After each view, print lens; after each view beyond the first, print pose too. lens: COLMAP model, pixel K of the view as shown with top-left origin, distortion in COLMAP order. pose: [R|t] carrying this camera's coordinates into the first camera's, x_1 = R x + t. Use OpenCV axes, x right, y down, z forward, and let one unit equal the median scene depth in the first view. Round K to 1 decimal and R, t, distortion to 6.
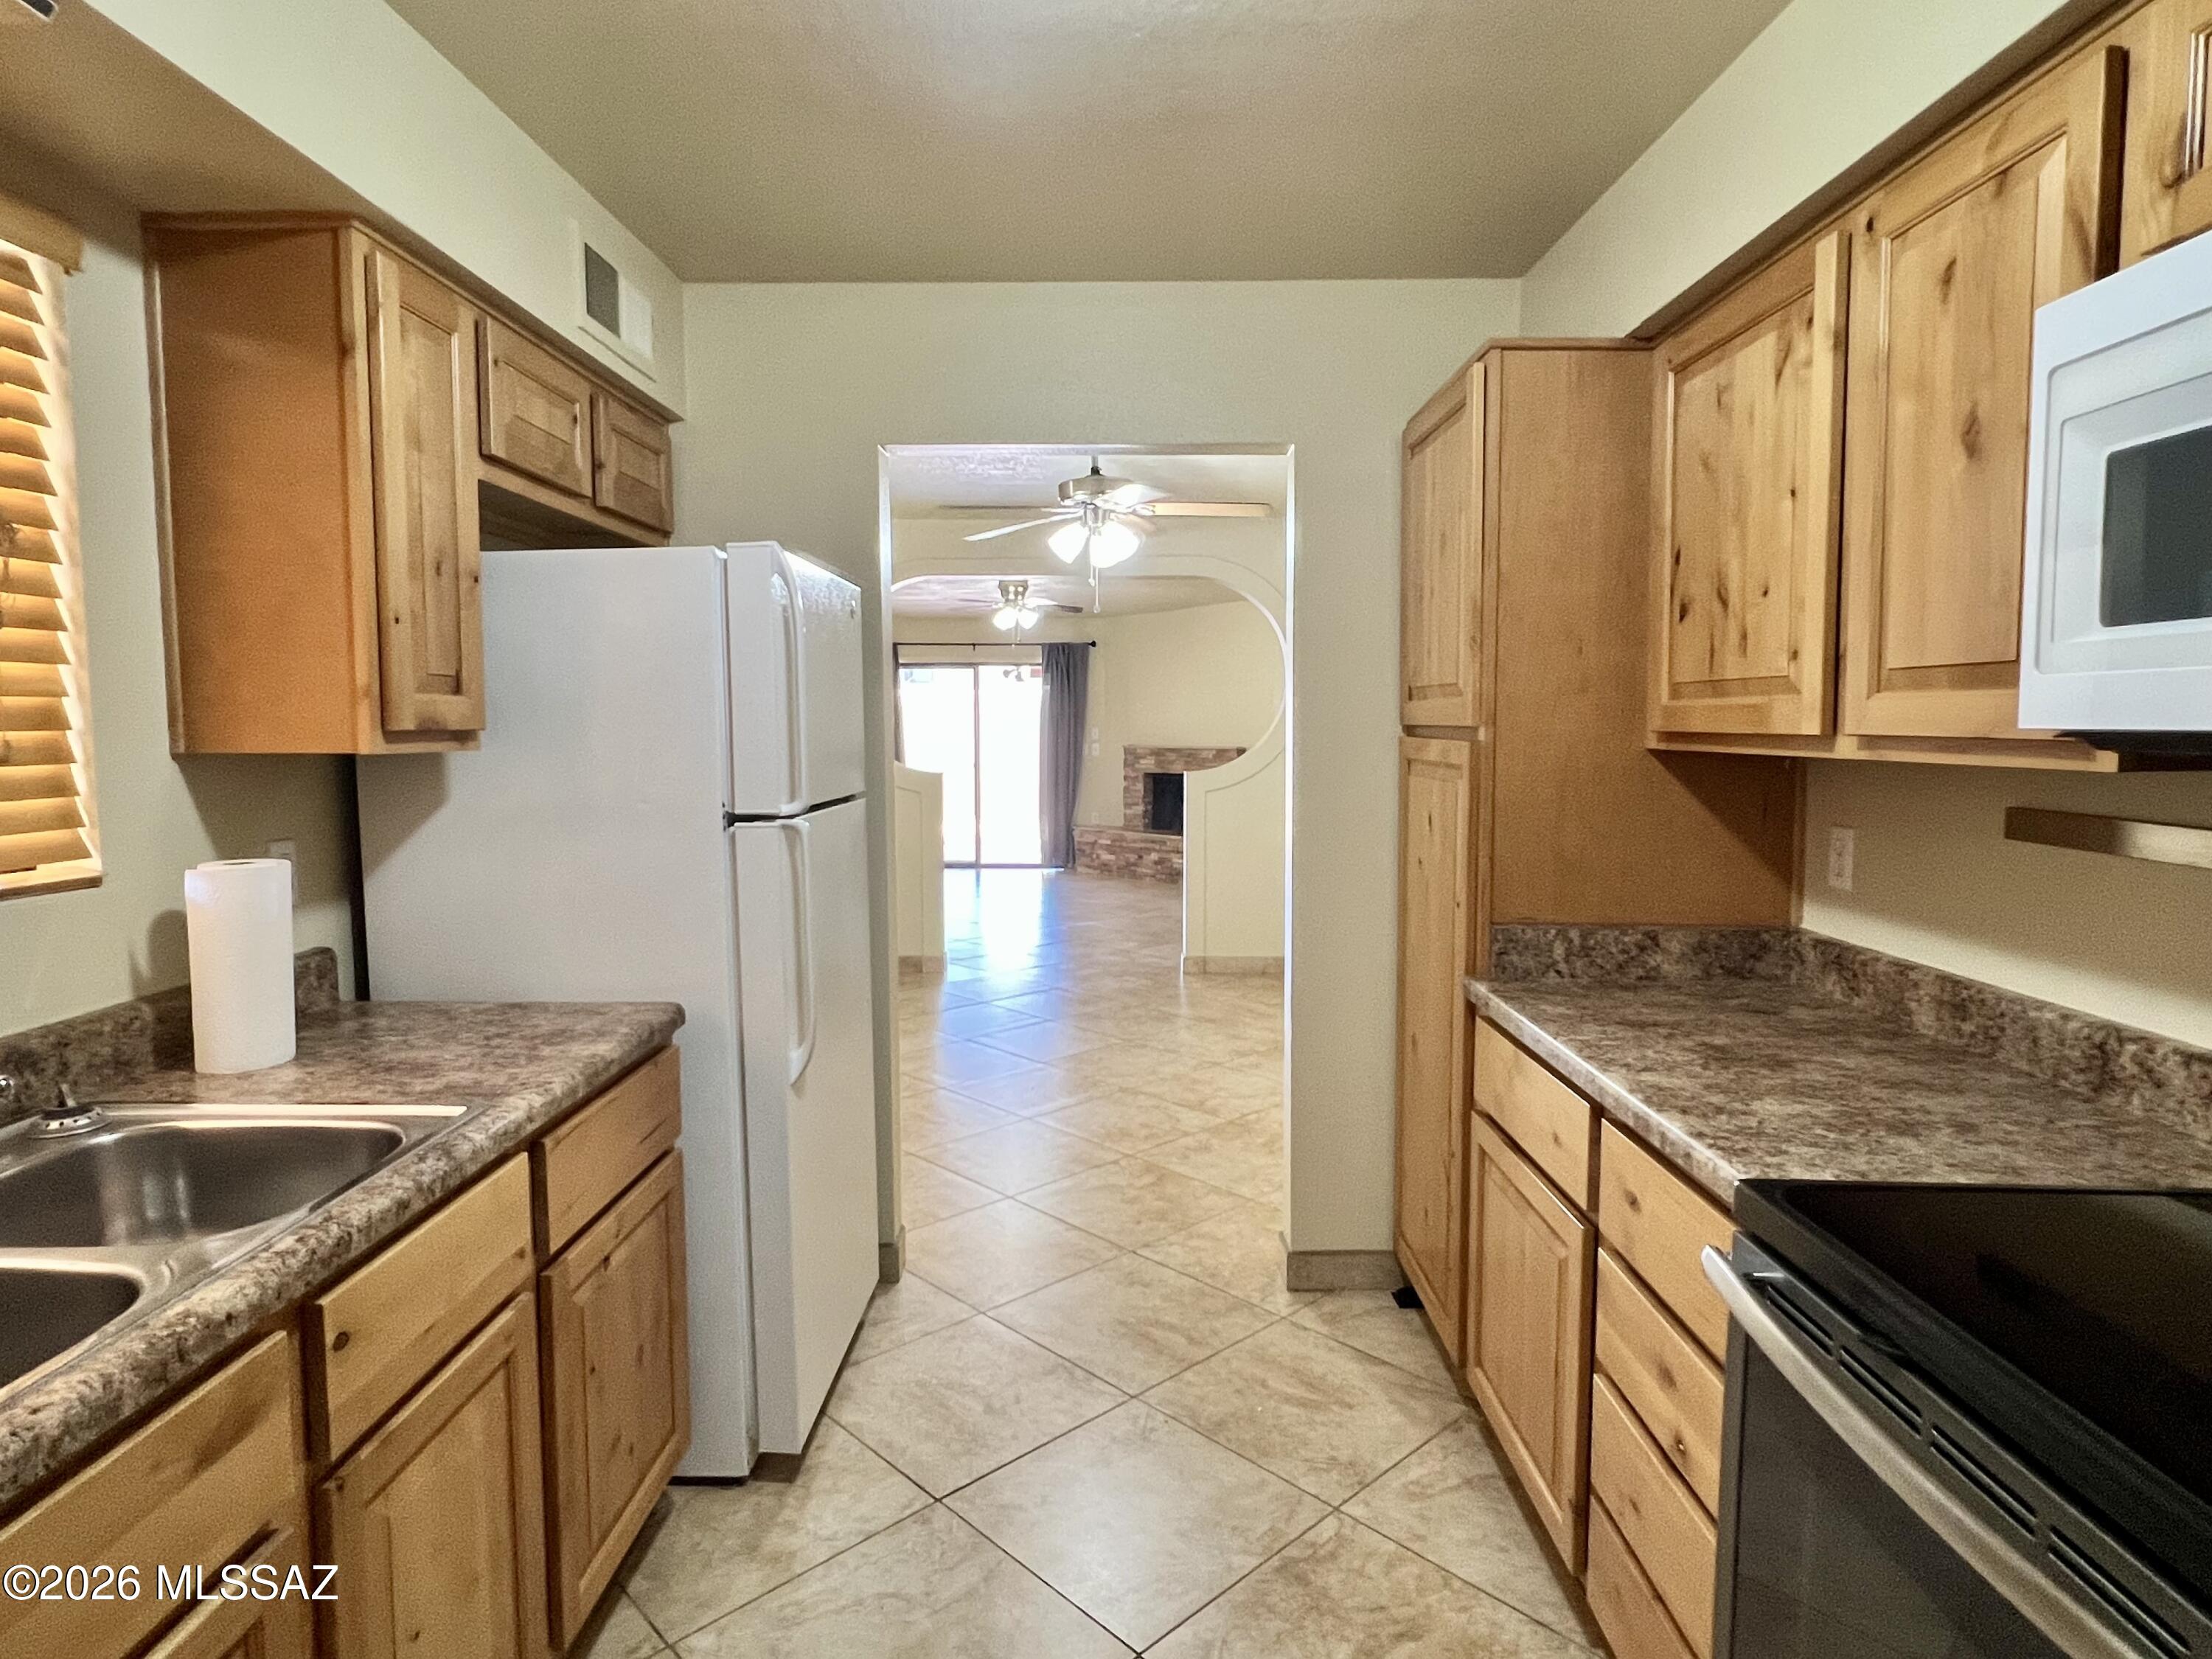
lens RADIAL K [[1239.7, 0, 1104.1], [0, 1239.7, 814.0], [0, 0, 1]] dist [-0.003106, 0.000005]
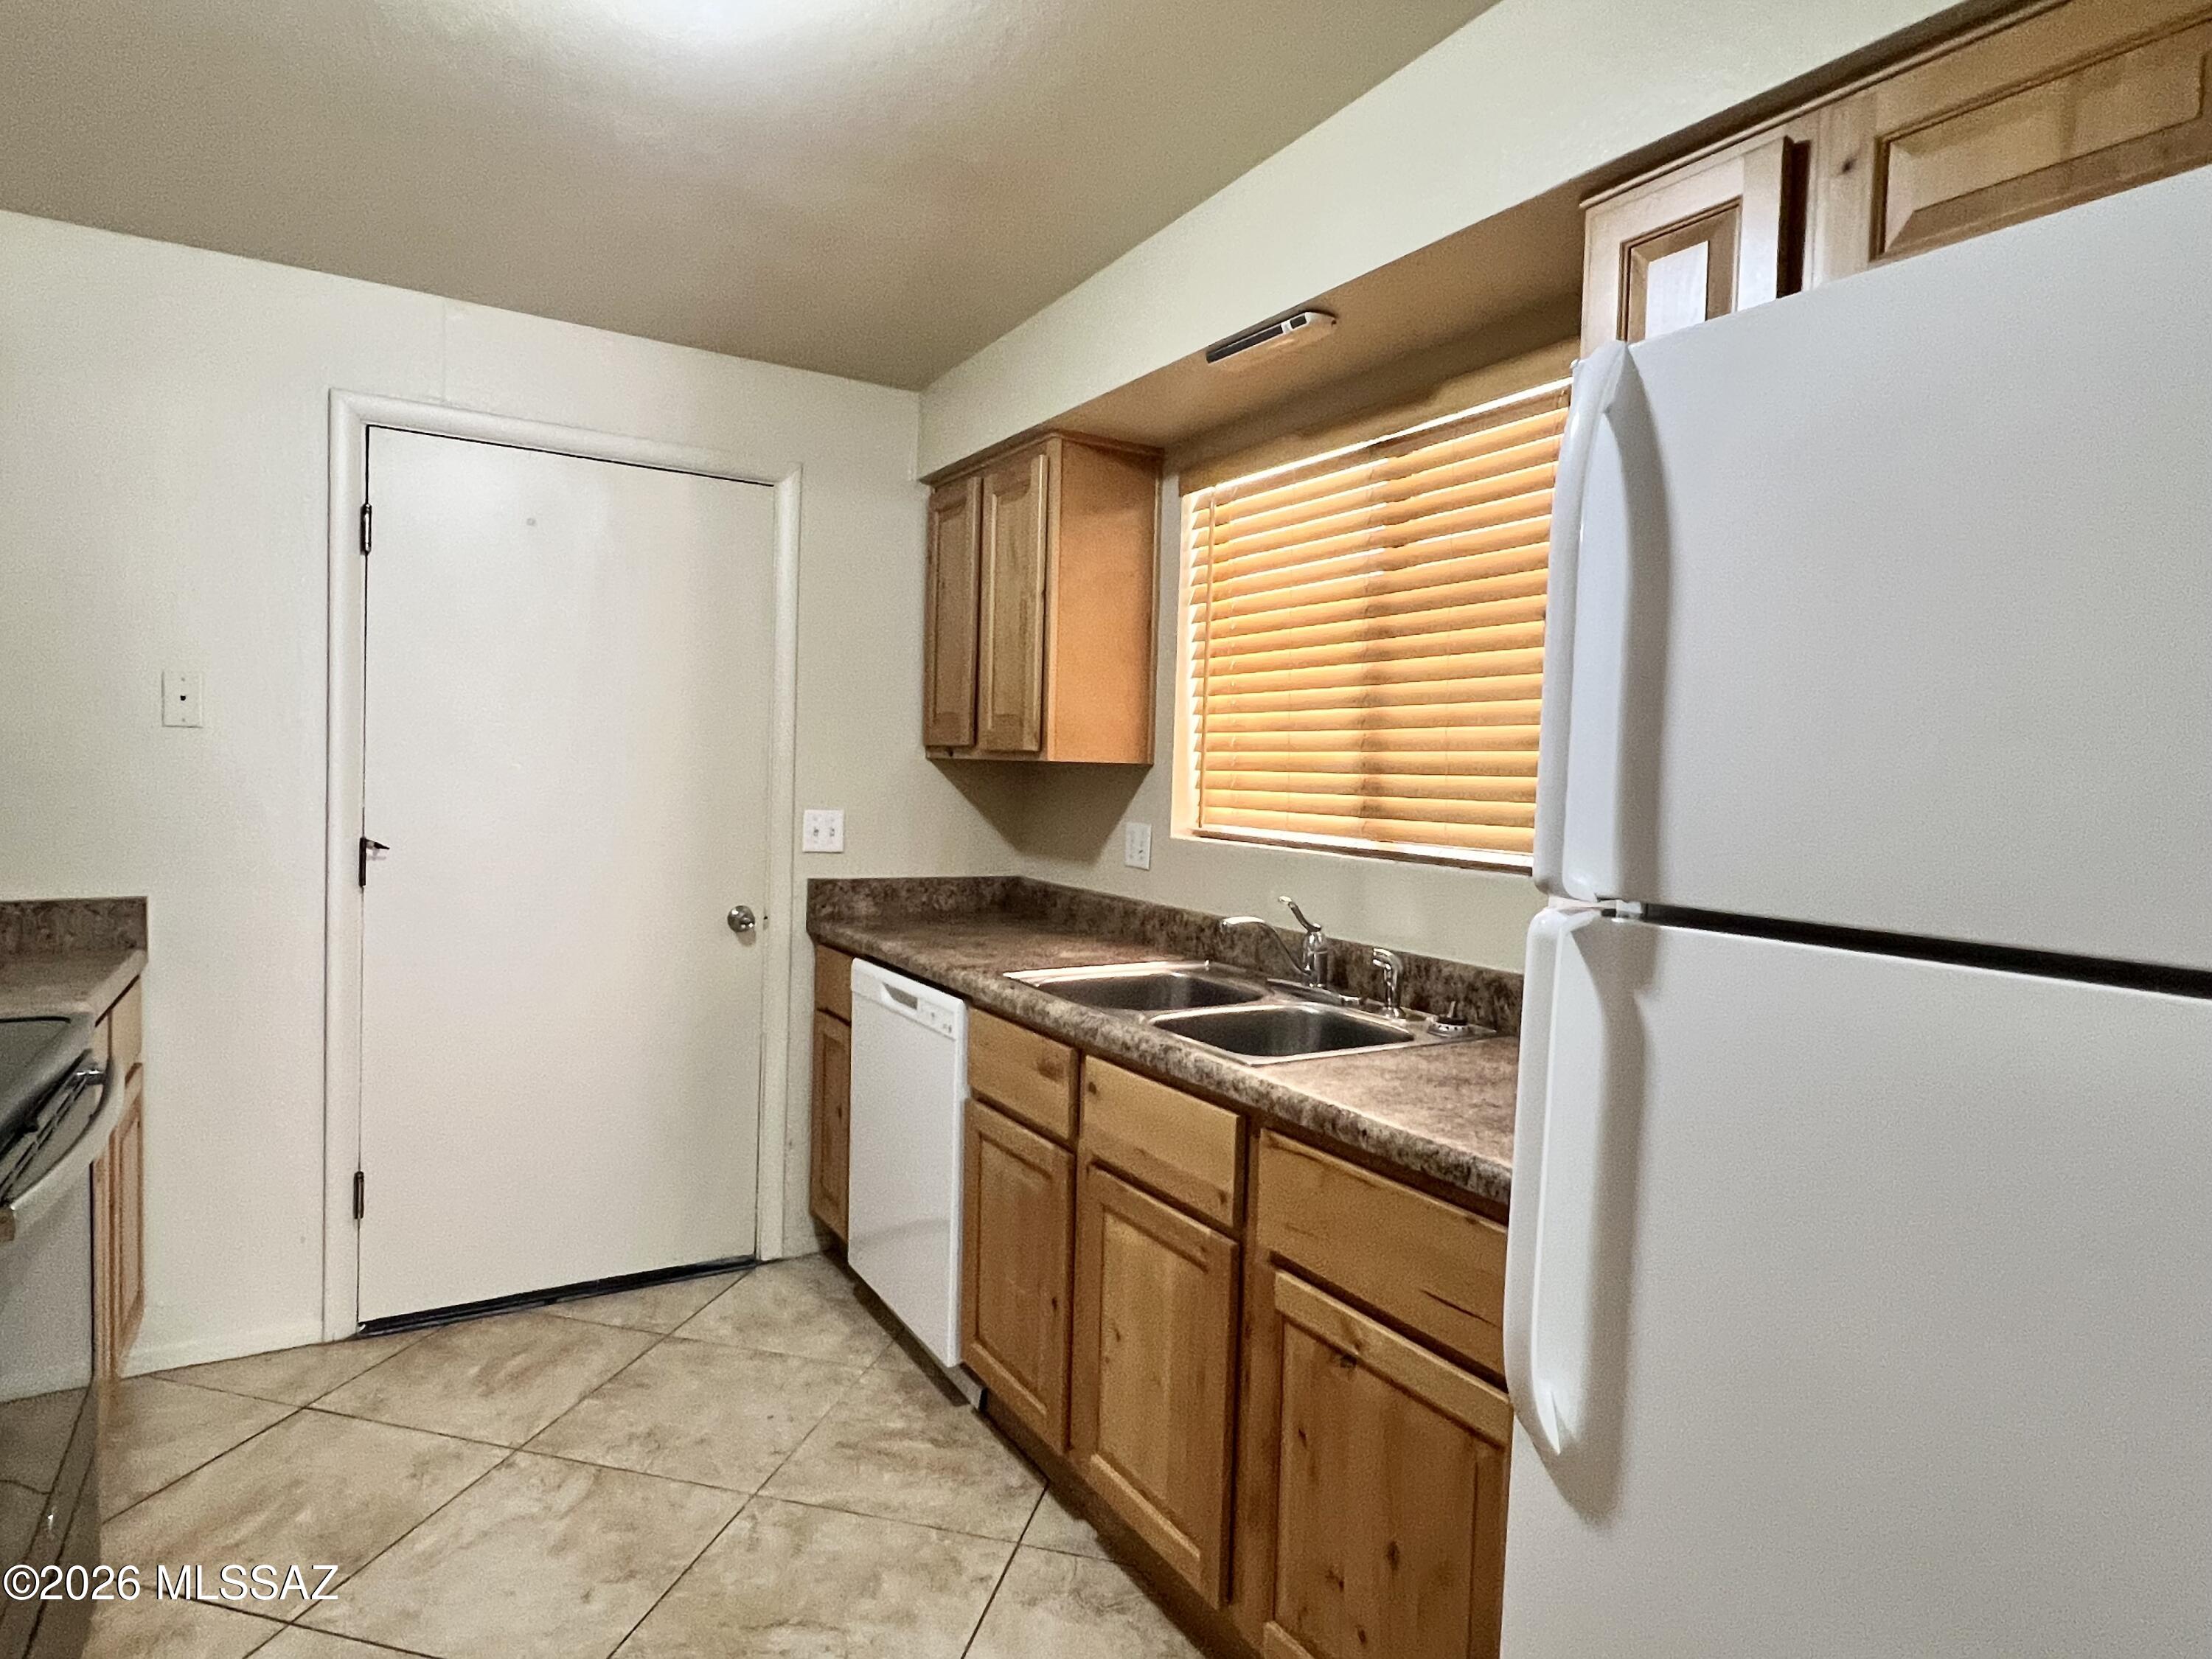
lens RADIAL K [[1239.7, 0, 1091.8], [0, 1239.7, 821.7], [0, 0, 1]] dist [-0.003106, 0.000005]
pose [[-0.845896, -0.004954, -0.533324, 0.234444], [-0.074094, 0.991352, 0.108312, -0.099197], [0.528176, 0.131137, -0.838948, 1.835696]]
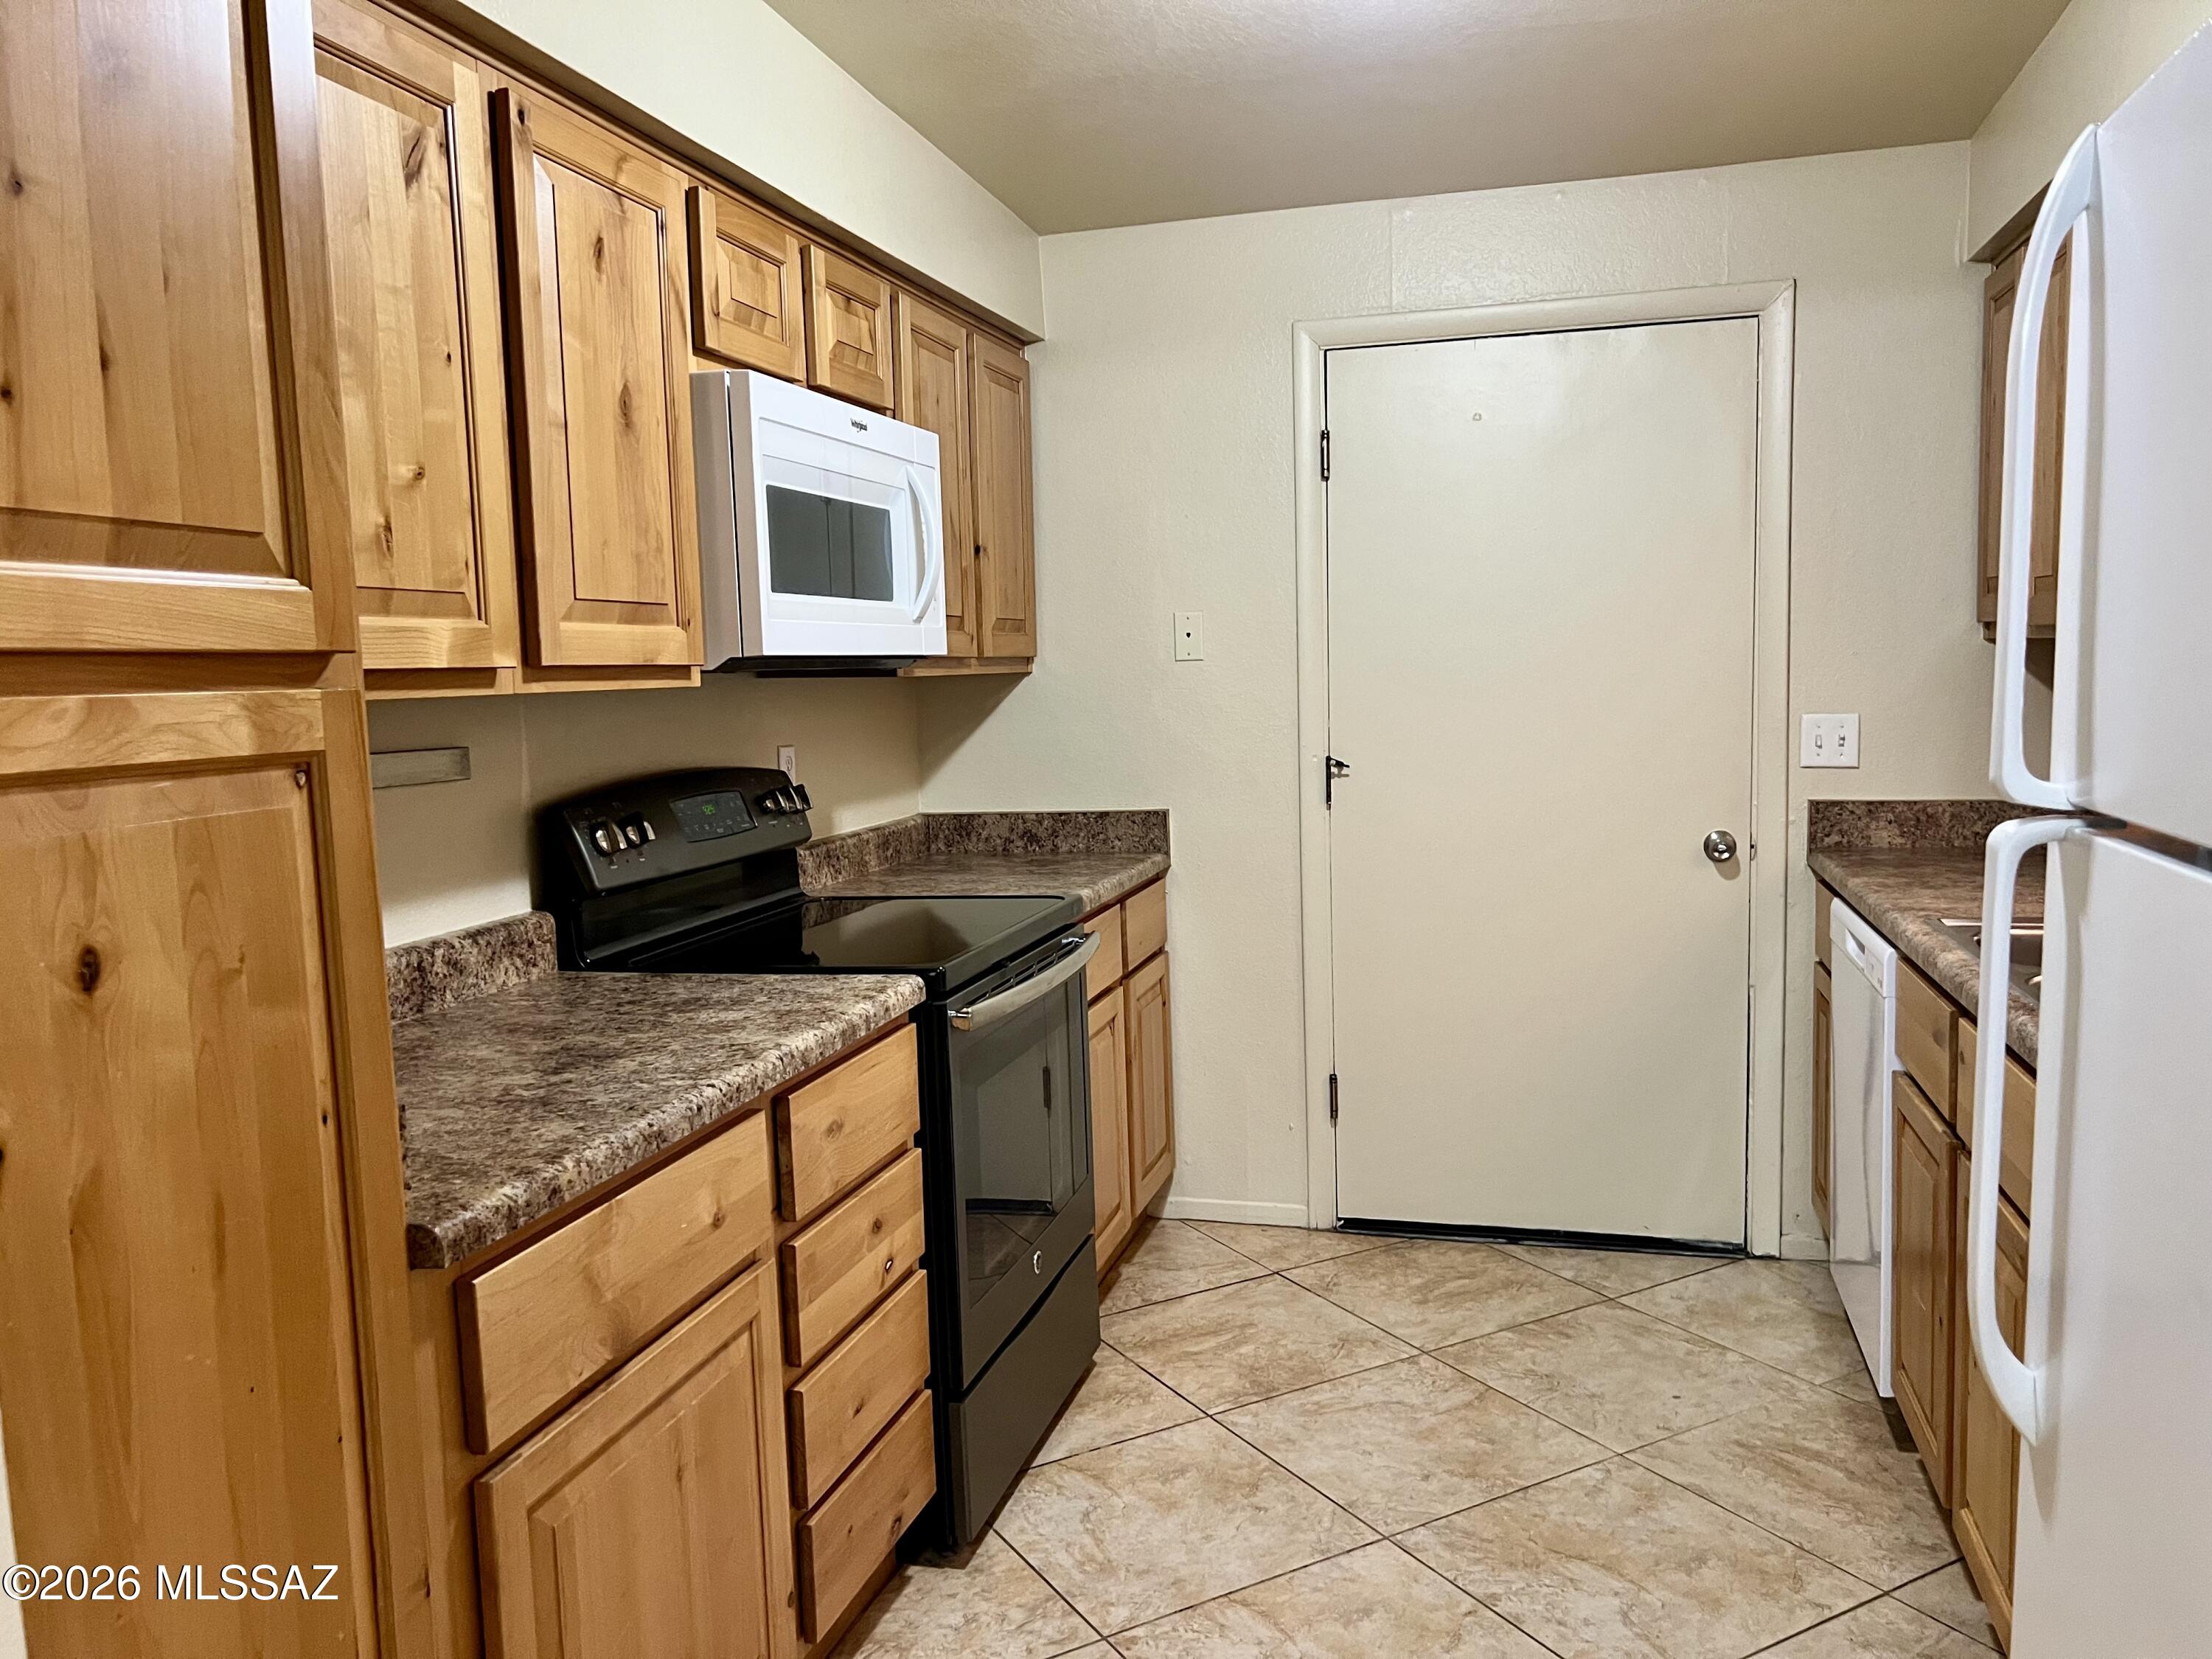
lens RADIAL K [[1702.3, 0, 1105.4], [0, 1702.3, 843.6], [0, 0, 1]] dist [0.052645, -0.063899]
pose [[-0.966279, 0.002947, 0.257481, -0.140853], [0.051622, 0.981852, 0.182488, -0.156597], [-0.252270, 0.189626, -0.948895, 2.296530]]
